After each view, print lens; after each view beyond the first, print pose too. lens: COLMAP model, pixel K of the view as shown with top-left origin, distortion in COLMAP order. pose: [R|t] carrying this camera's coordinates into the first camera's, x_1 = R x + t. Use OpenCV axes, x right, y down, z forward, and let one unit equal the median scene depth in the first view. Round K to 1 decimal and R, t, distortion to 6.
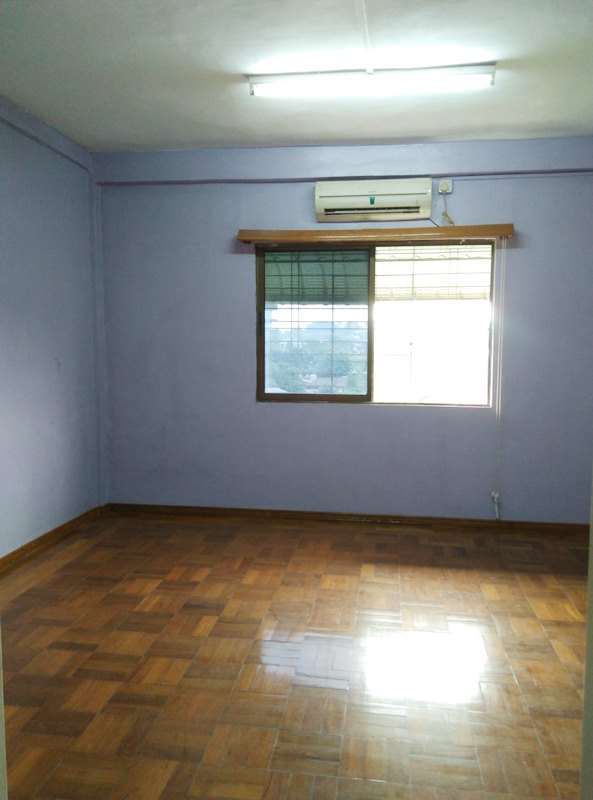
lens RADIAL K [[671.0, 0, 301.5], [0, 671.0, 399.5], [0, 0, 1]] dist [0.075230, -0.027422]
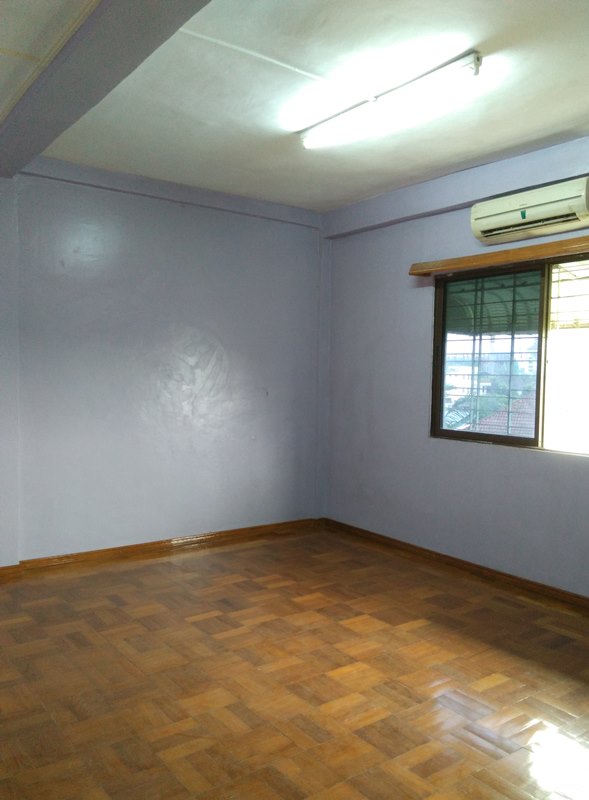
lens RADIAL K [[676.5, 0, 293.3], [0, 676.5, 405.1], [0, 0, 1]] dist [0.059076, -0.017810]
pose [[0.694123, 0.041974, -0.718632, 0.531604], [-0.075846, 0.997006, -0.015026, -0.013609], [0.715850, 0.064935, 0.695228, 0.187344]]
